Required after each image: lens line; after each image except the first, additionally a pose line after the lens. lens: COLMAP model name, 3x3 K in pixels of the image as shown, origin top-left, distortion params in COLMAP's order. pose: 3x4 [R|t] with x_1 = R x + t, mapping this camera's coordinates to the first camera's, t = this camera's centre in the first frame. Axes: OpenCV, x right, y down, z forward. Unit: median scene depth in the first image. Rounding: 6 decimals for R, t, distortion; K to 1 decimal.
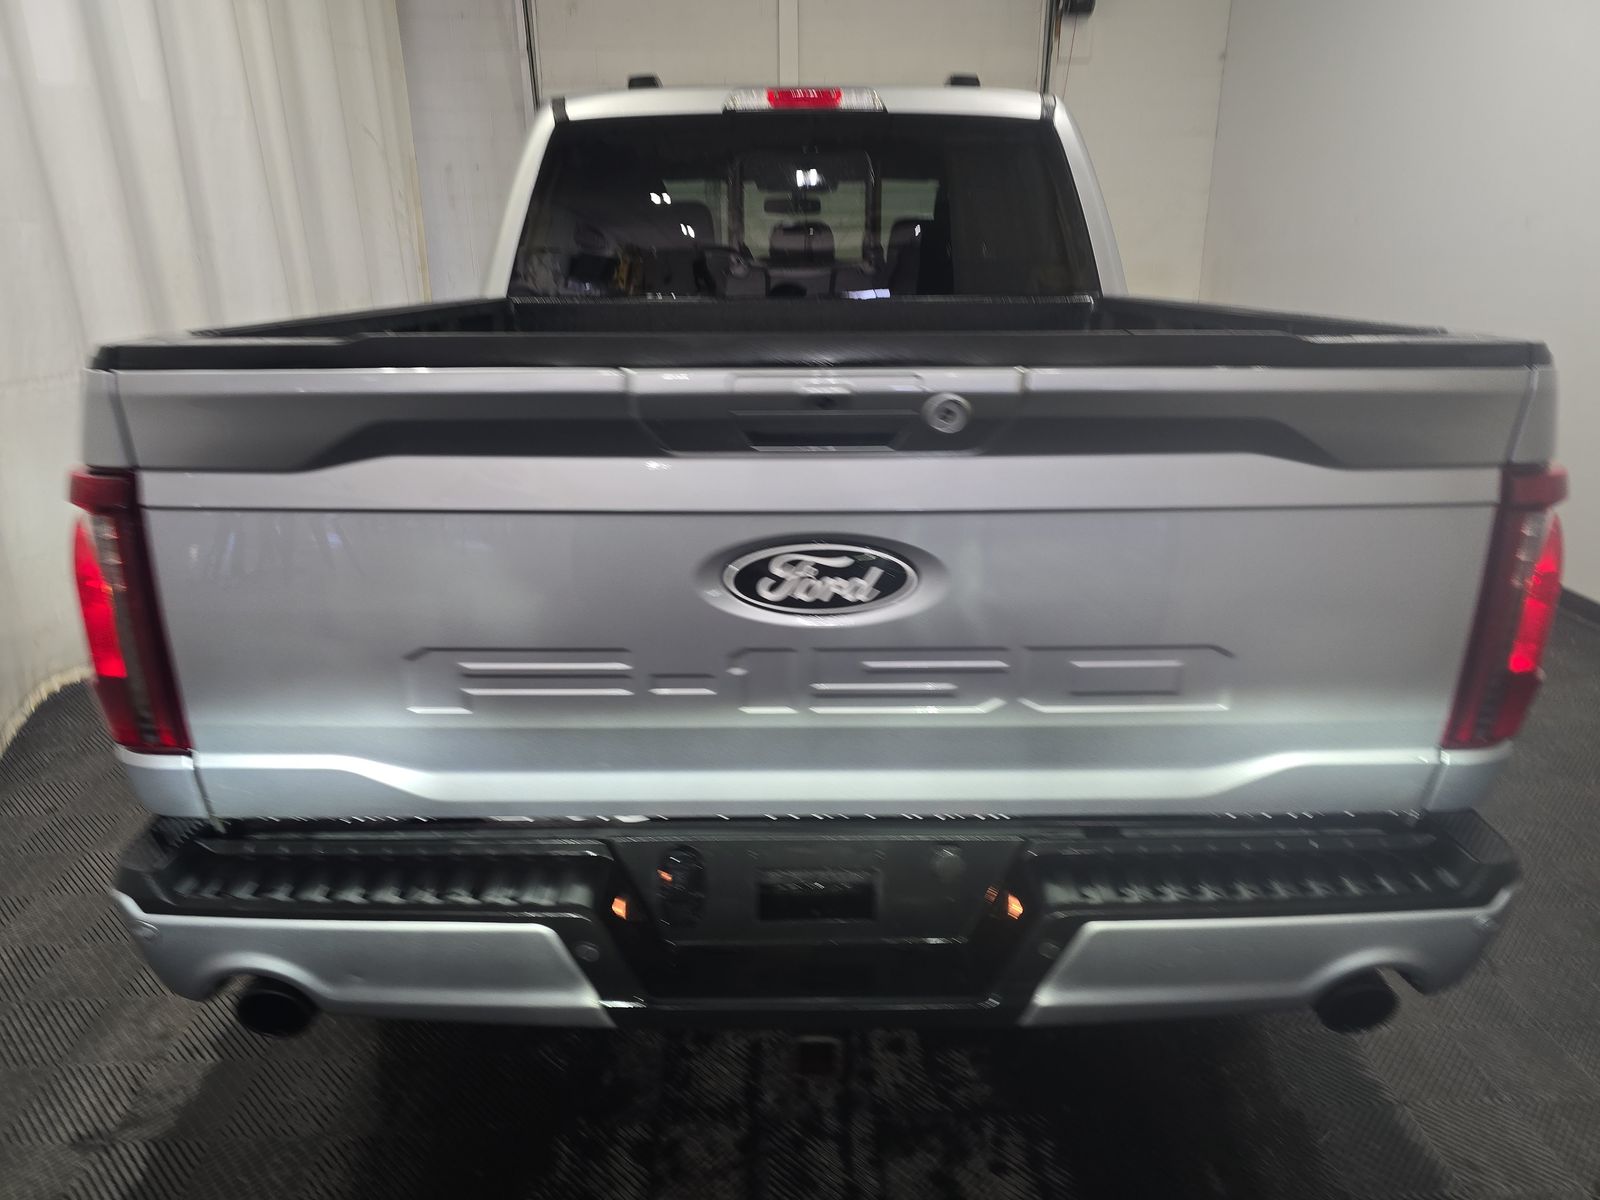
lens RADIAL K [[1056.3, 0, 800.0], [0, 1056.3, 600.0], [0, 0, 1]] dist [0.035522, -0.045760]
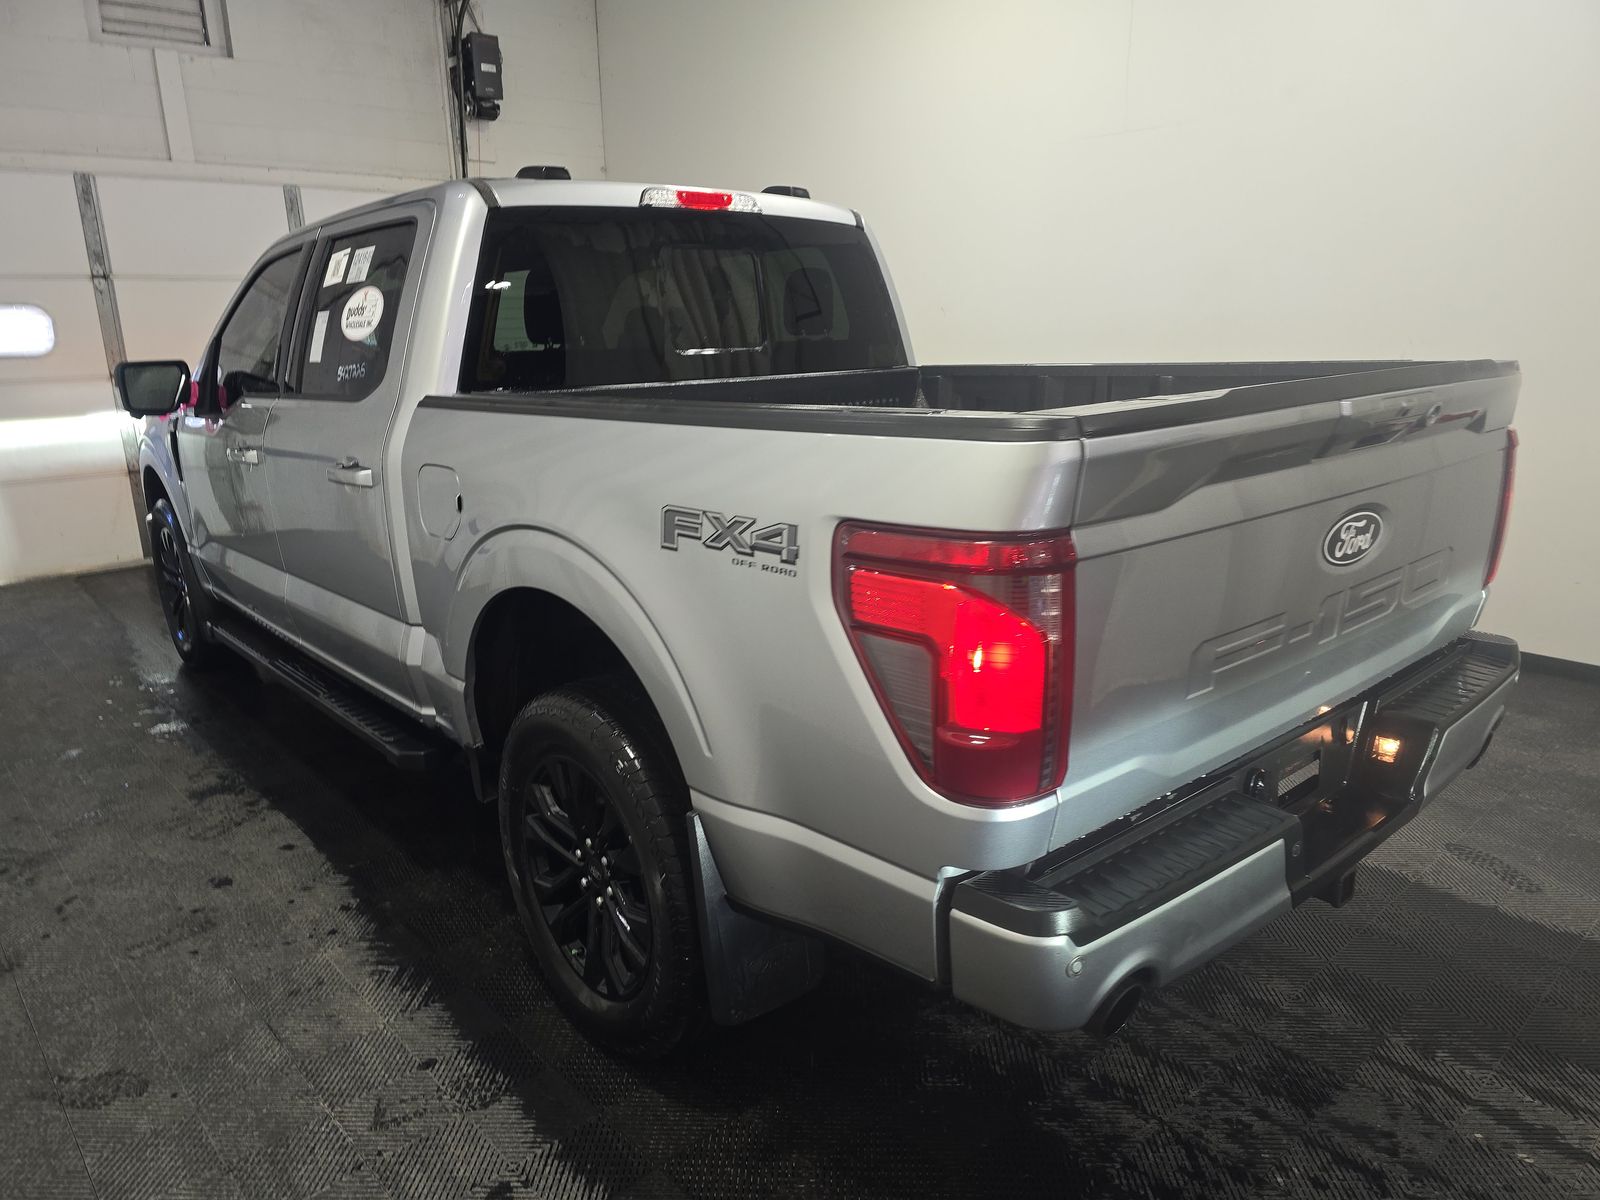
lens RADIAL K [[1056.3, 0, 800.0], [0, 1056.3, 600.0], [0, 0, 1]] dist [0.035522, -0.045760]
pose [[0.771602, -0.176616, 0.611095, -0.669750], [0.224490, 0.974475, -0.001814, -0.047333], [-0.595176, 0.138584, 0.791555, 0.138000]]
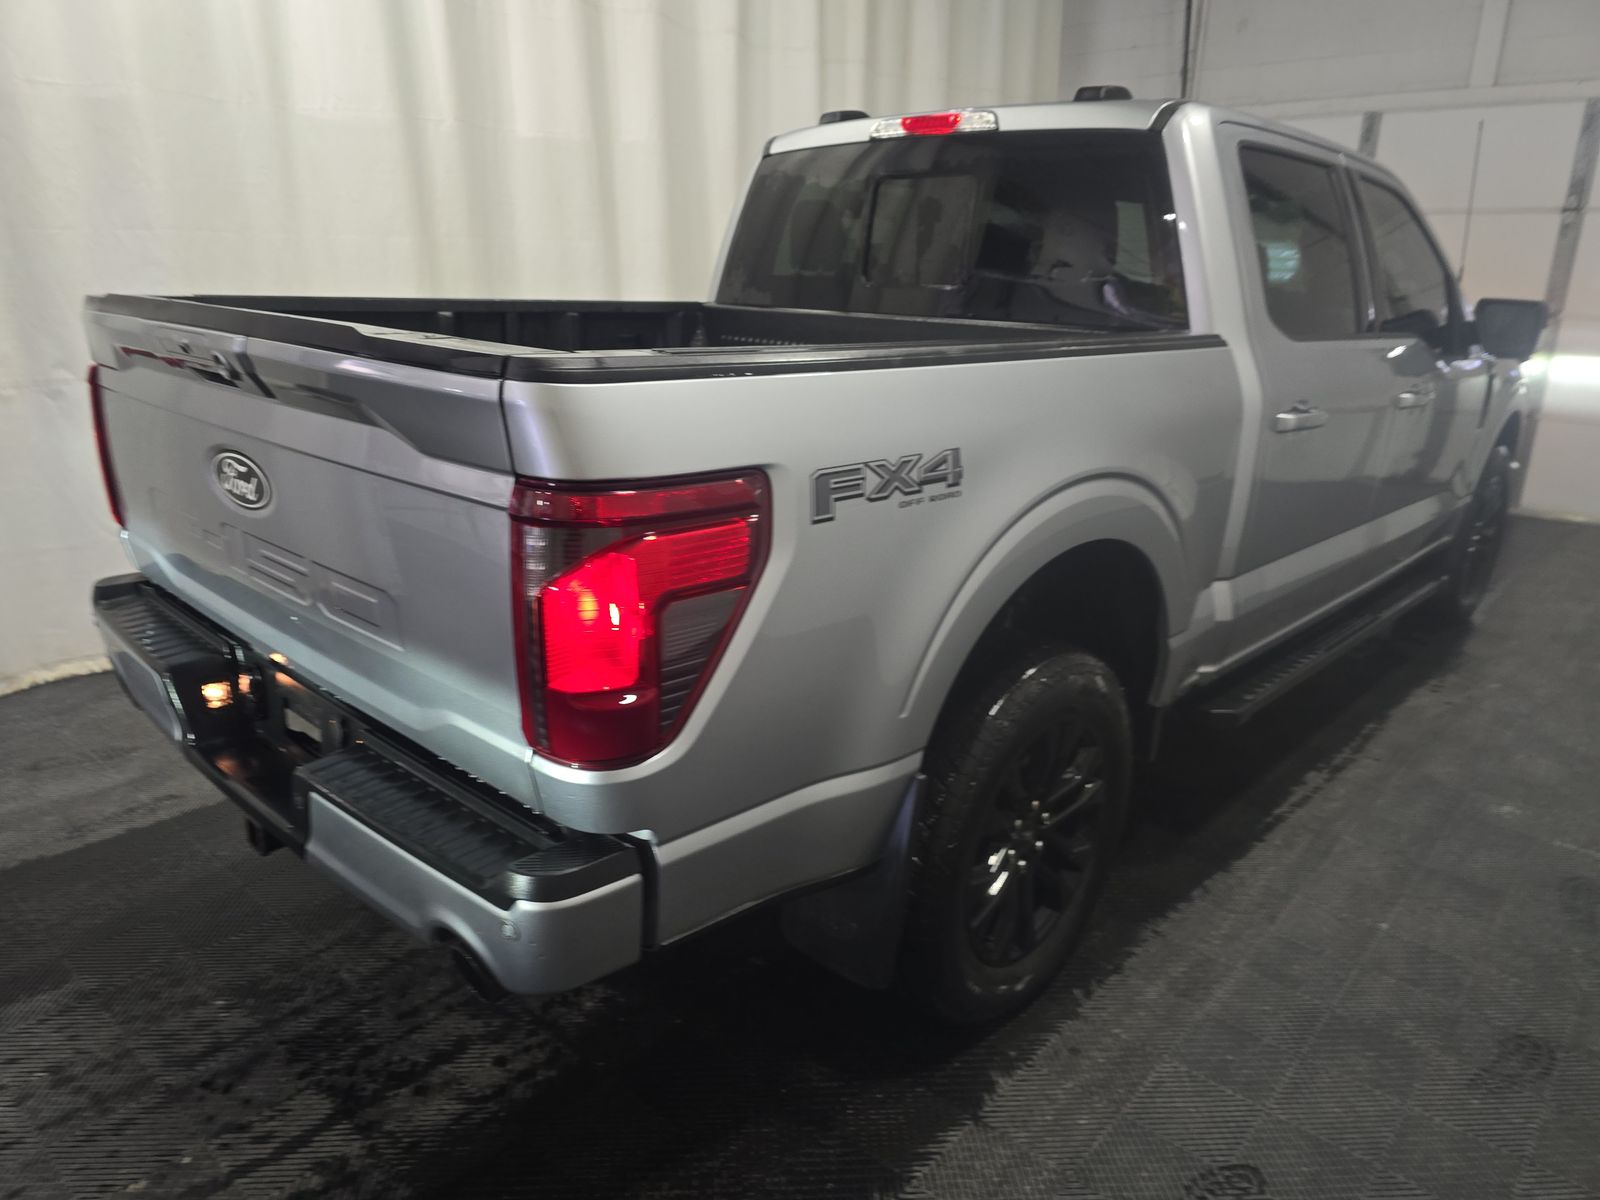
lens RADIAL K [[1069.1, 0, 800.0], [0, 1069.1, 600.0], [0, 0, 1]] dist [0.000363, -0.001339]
pose [[0.731209, 0.217923, -0.646408, 0.688607], [-0.236641, 0.969788, 0.059258, -0.056881], [0.639792, 0.109637, 0.760687, 0.185108]]
